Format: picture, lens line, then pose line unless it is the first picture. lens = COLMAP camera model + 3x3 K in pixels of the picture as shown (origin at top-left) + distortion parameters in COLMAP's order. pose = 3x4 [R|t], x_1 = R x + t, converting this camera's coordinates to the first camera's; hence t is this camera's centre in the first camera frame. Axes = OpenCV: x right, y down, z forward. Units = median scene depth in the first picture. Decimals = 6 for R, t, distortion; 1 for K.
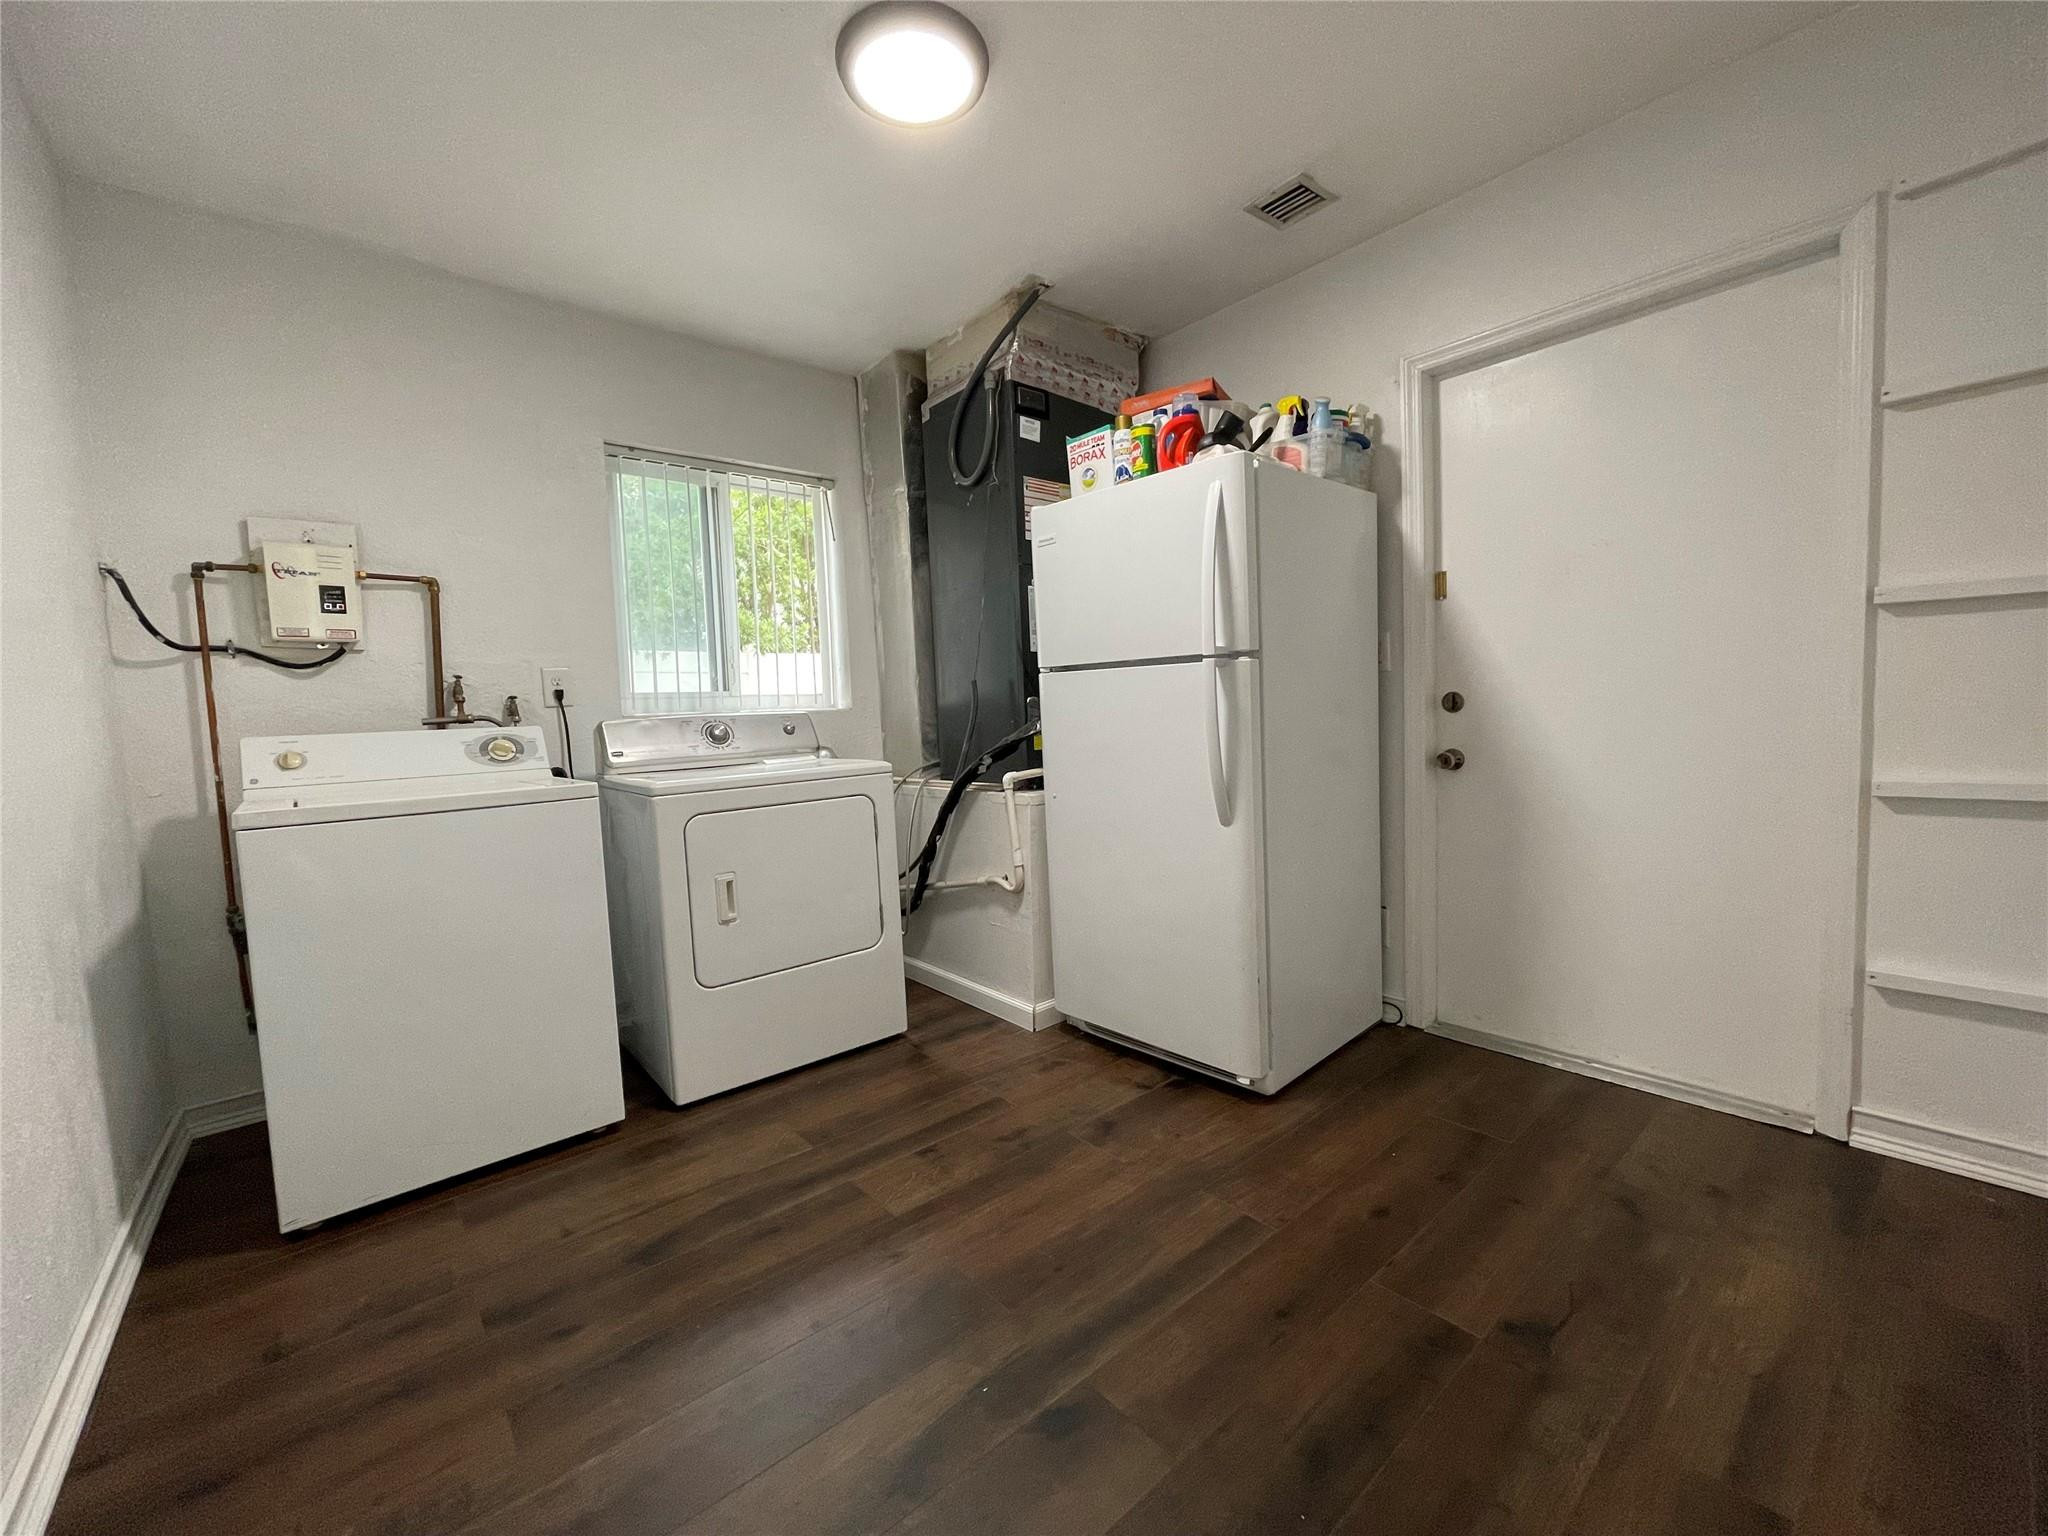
lens RADIAL K [[825.4, 0, 1017.8], [0, 825.4, 757.8], [0, 0, 1]] dist [-0.002977, -0.000361]
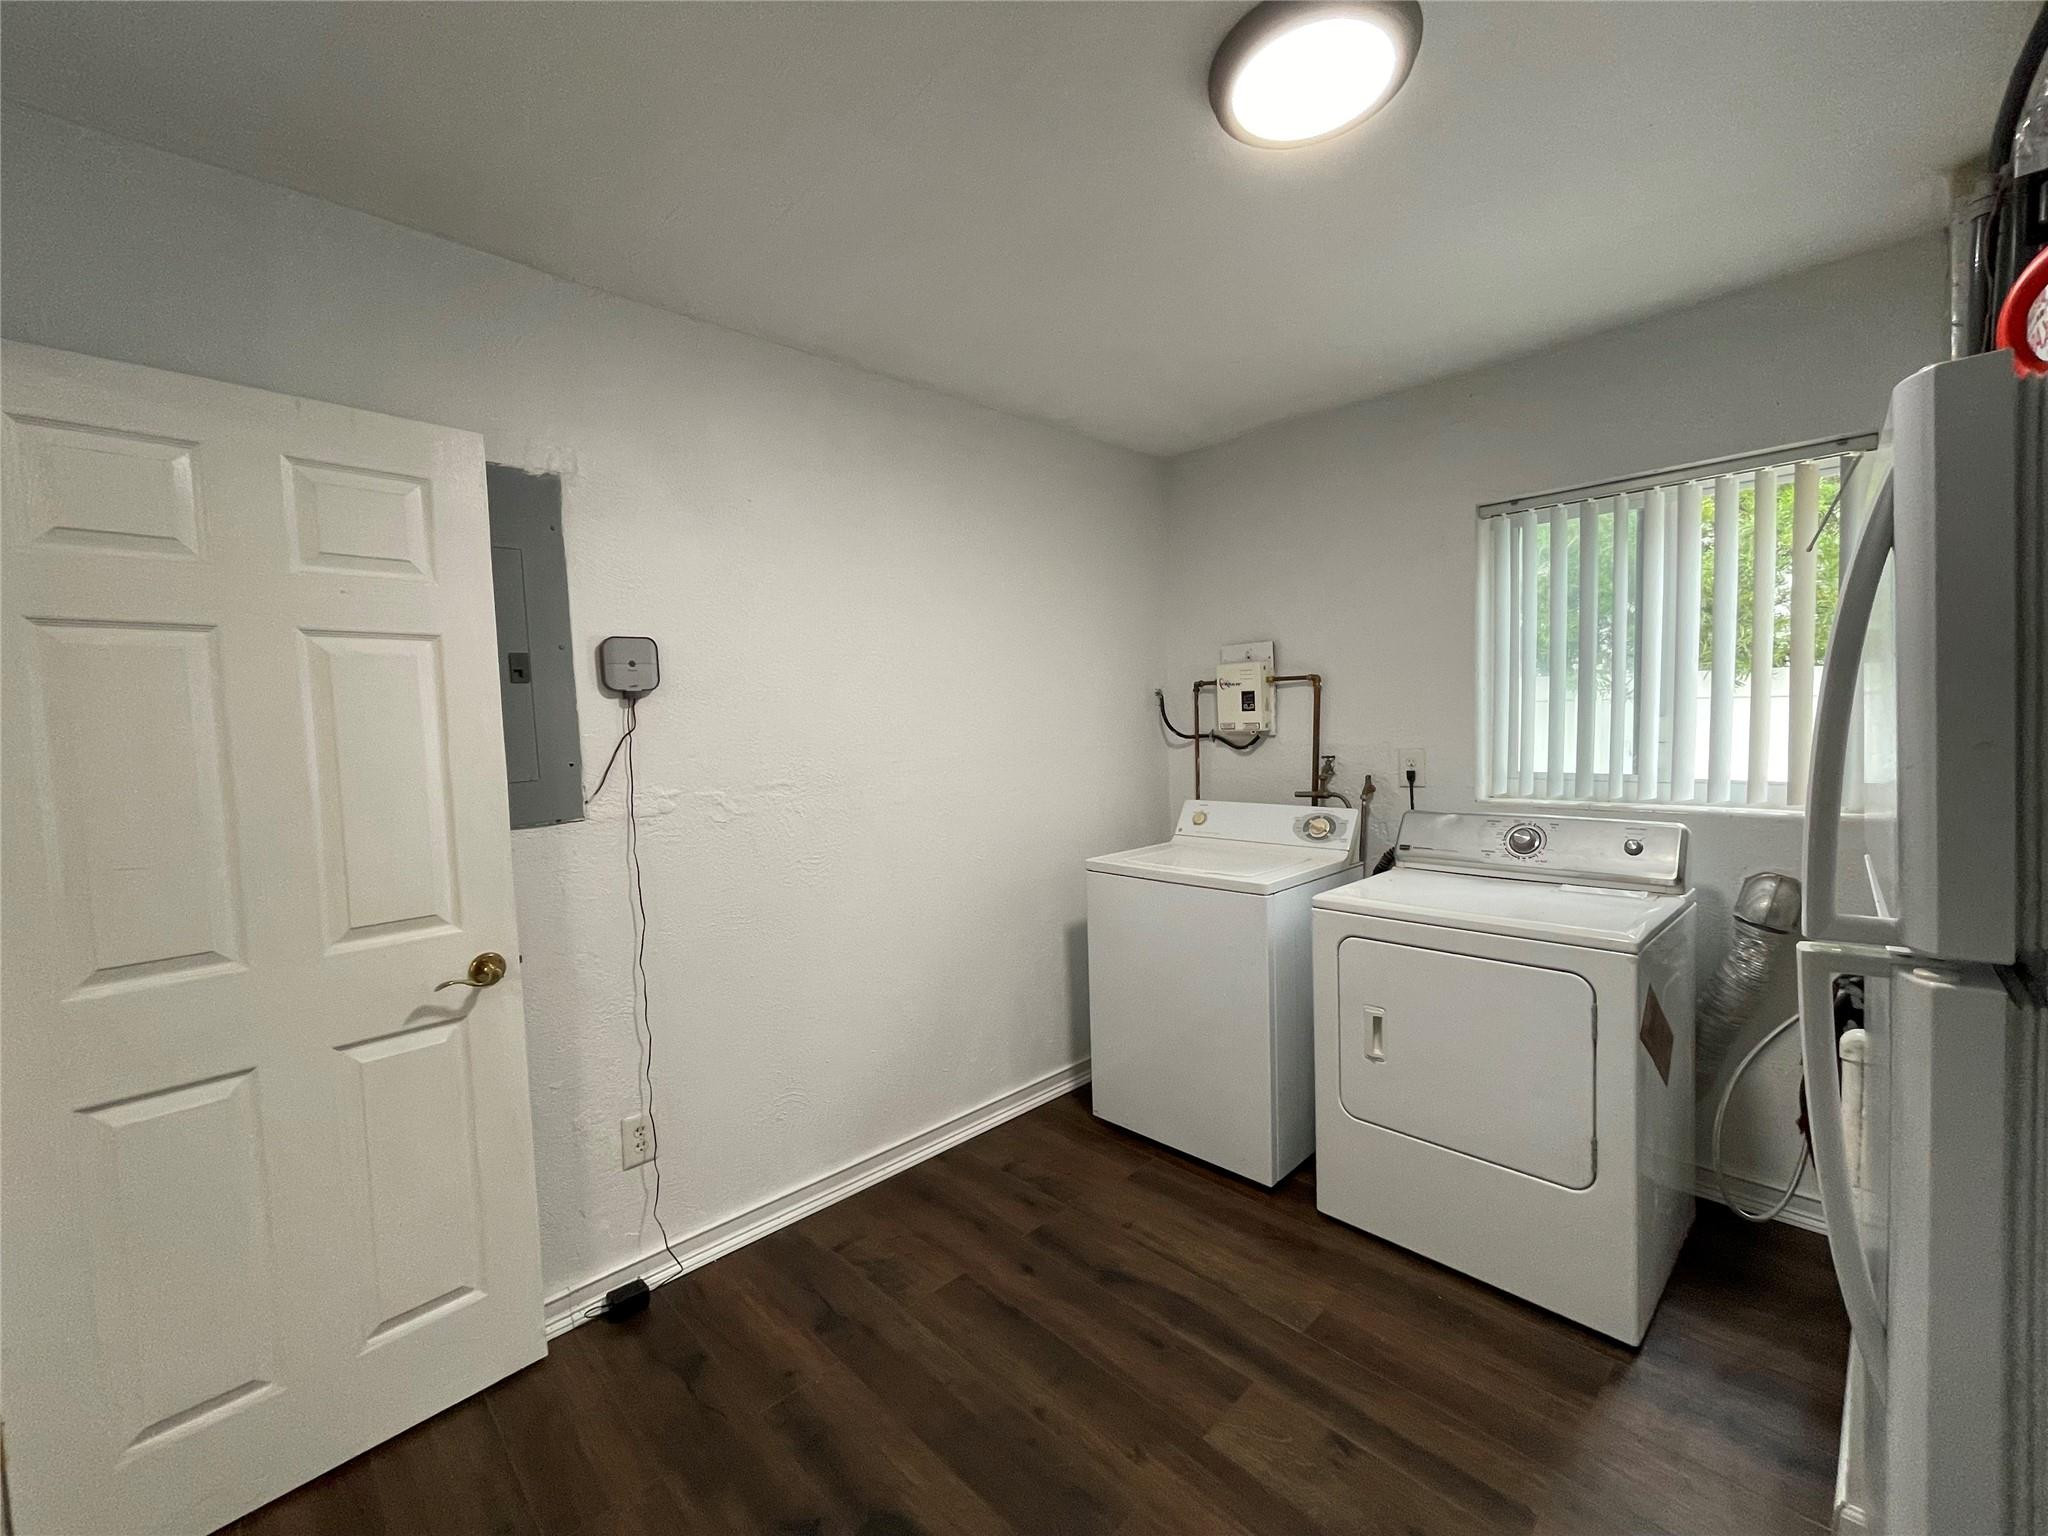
lens RADIAL K [[825.4, 0, 1027.4], [0, 825.4, 763.8], [0, 0, 1]] dist [-0.002977, -0.000361]
pose [[0.083200, 0.090661, -0.992400, 0.505473], [-0.036849, 0.995452, 0.087851, -0.197366], [0.995851, 0.029260, 0.086163, 0.527490]]
